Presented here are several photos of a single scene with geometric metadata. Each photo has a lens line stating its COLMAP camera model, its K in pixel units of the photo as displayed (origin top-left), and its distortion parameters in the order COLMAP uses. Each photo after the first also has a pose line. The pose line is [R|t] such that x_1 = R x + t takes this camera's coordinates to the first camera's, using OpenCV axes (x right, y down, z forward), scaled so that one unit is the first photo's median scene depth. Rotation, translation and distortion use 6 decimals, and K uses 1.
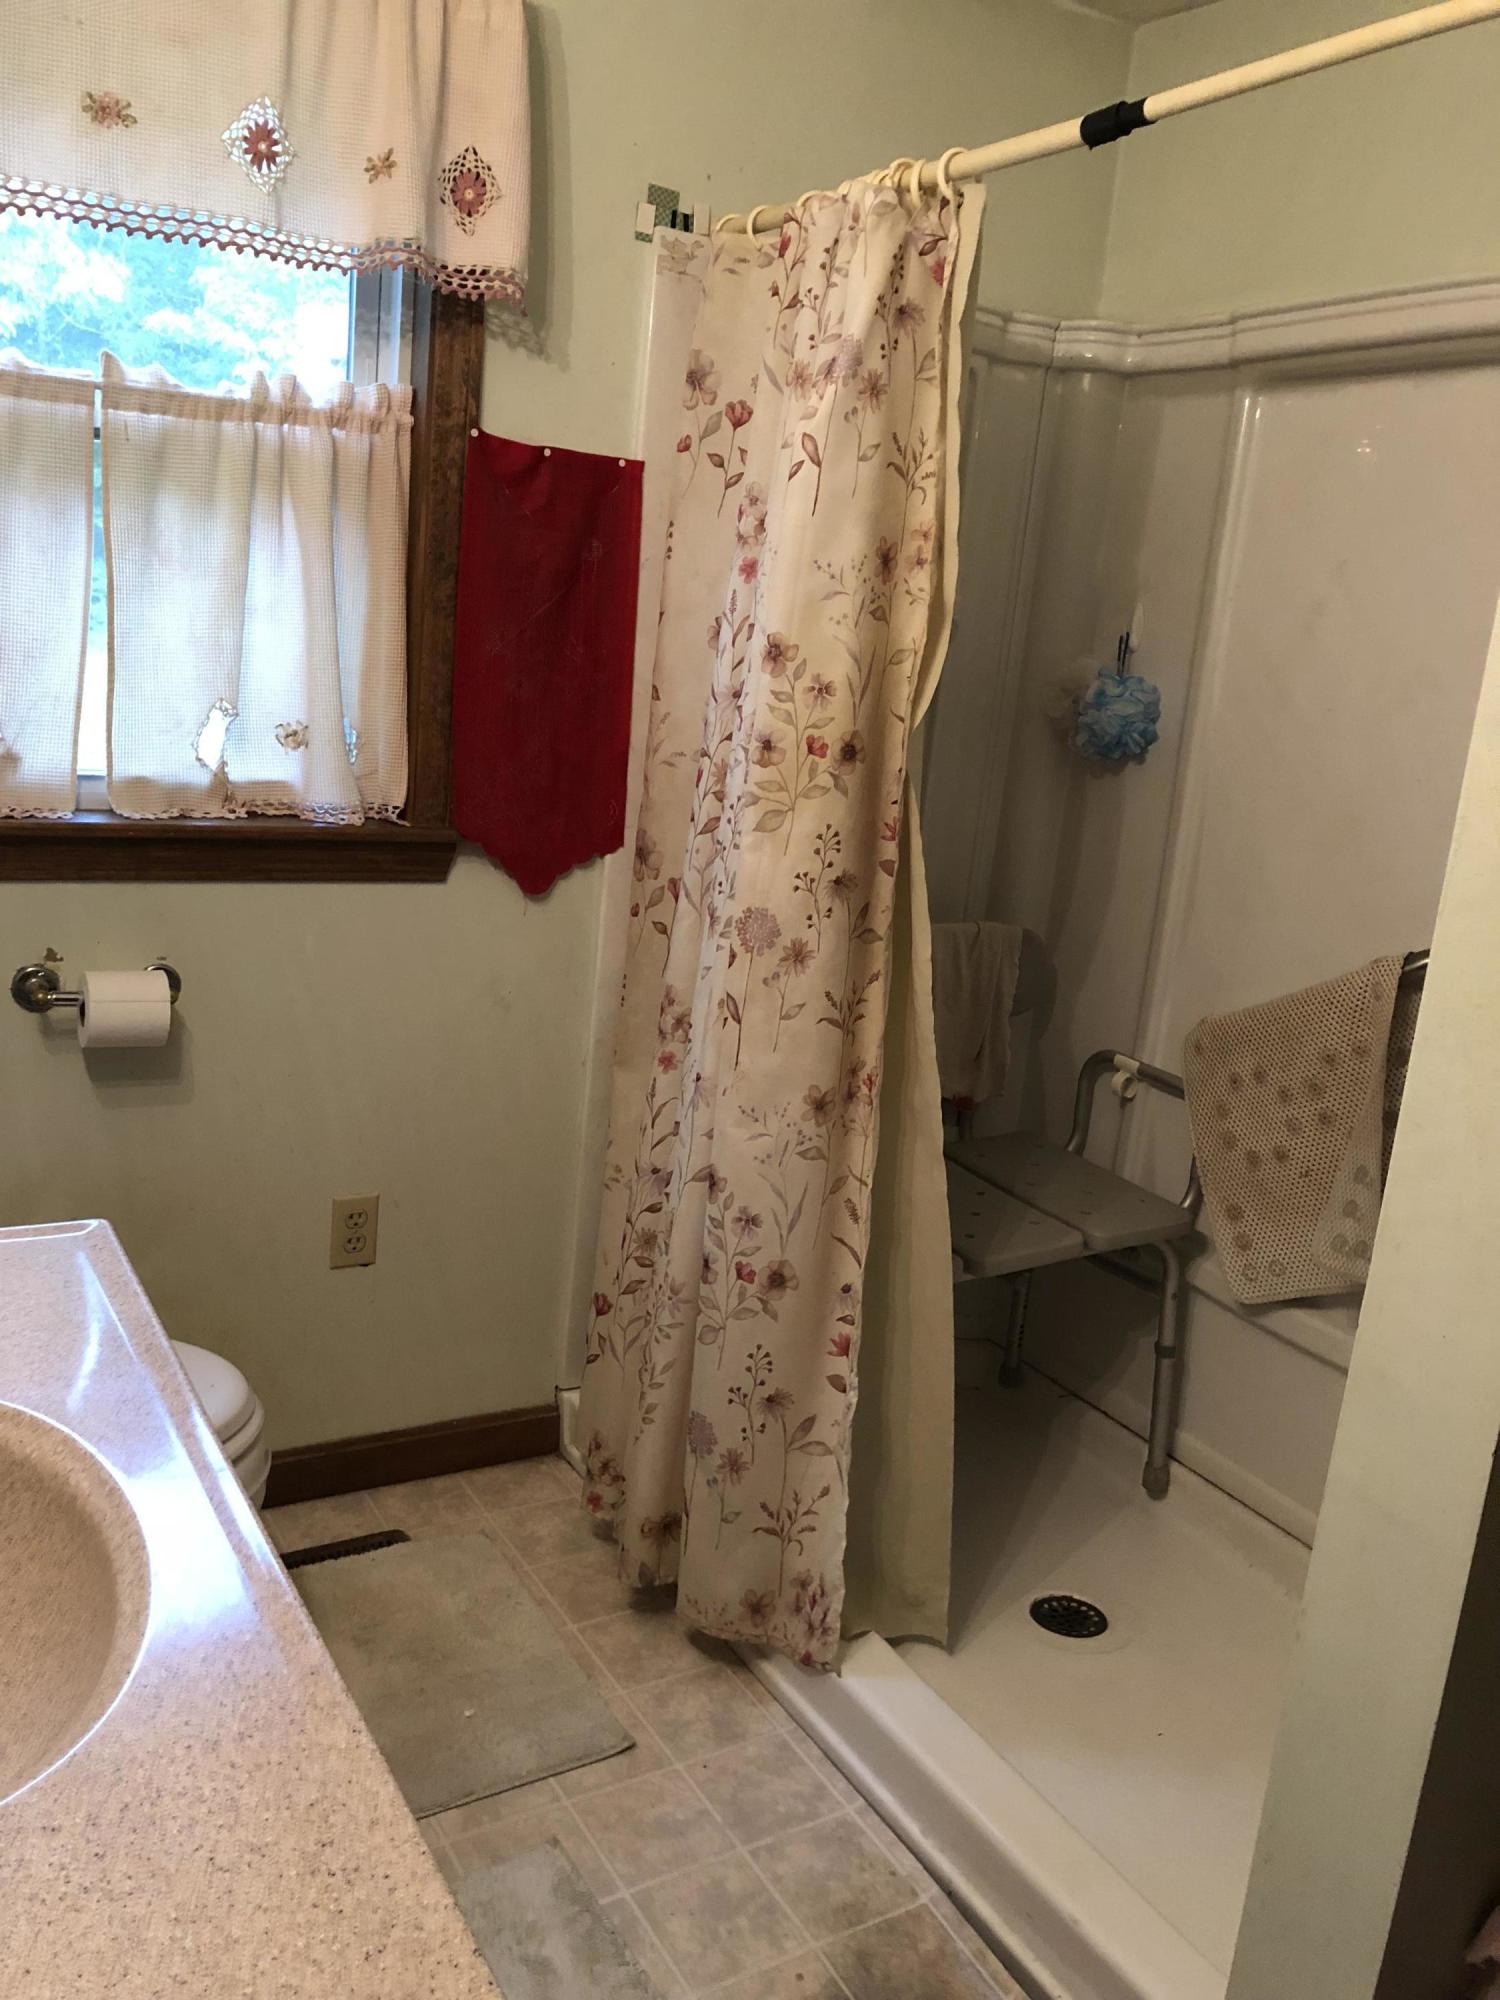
lens RADIAL K [[1657.3, 0, 739.3], [0, 1657.3, 998.5], [0, 0, 1]] dist [0.018573, 0.001933]
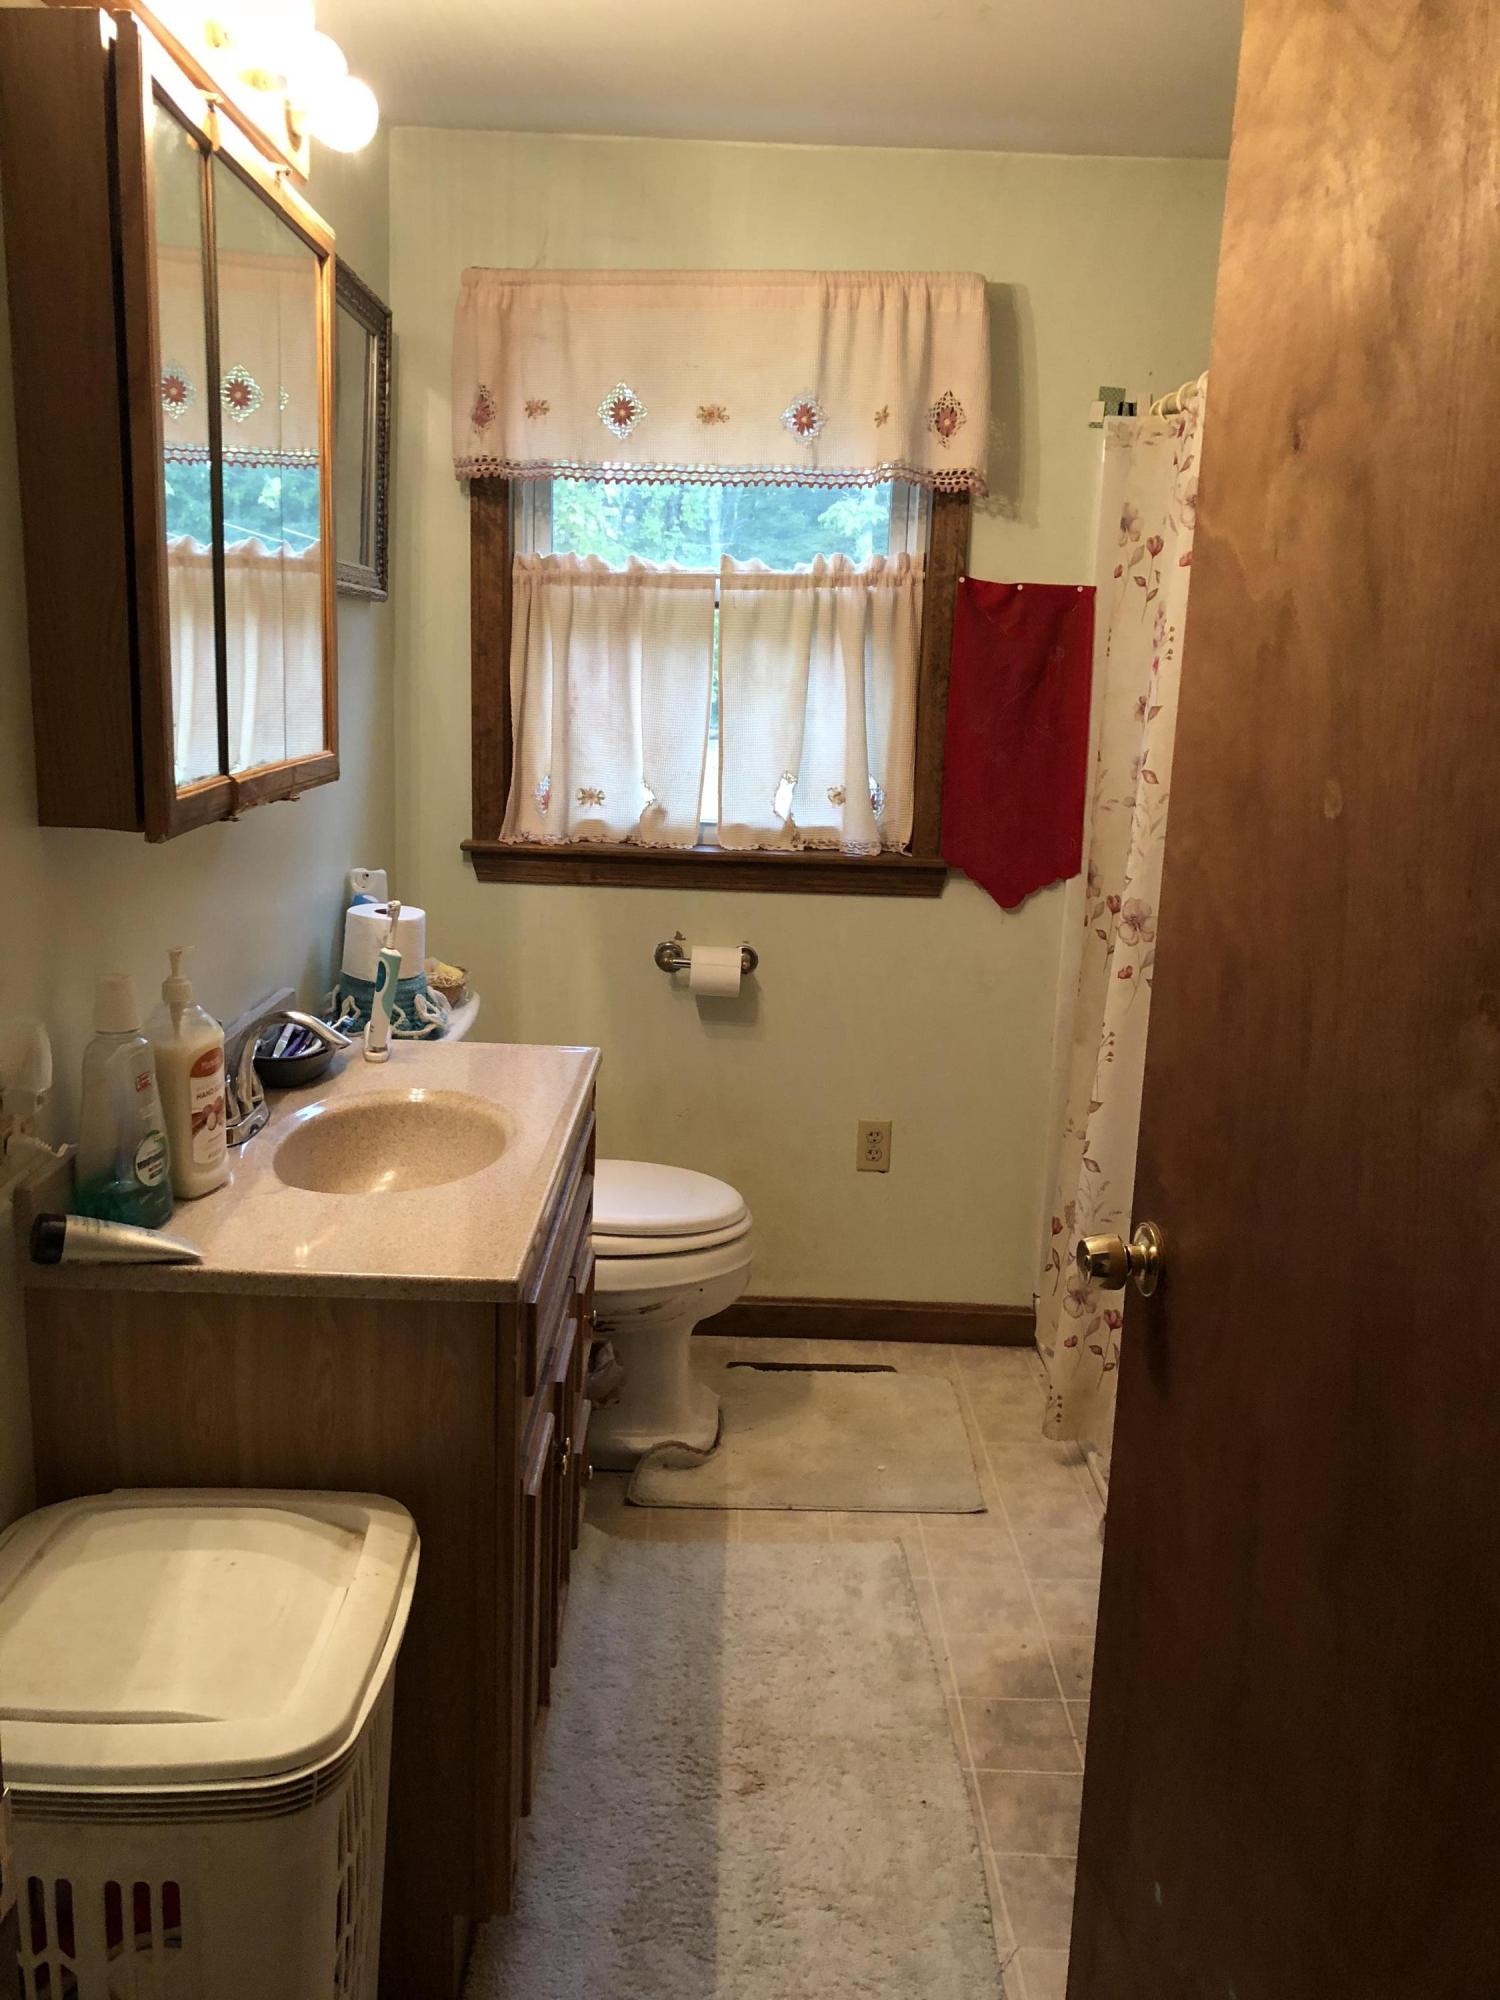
lens RADIAL K [[1657.3, 0, 761.1], [0, 1657.3, 997.3], [0, 0, 1]] dist [0.018573, 0.001933]
pose [[0.865584, 0.035342, -0.499514, 0.413949], [-0.064377, 0.997083, -0.041010, 0.085232], [0.496608, 0.067655, 0.865334, -0.289906]]
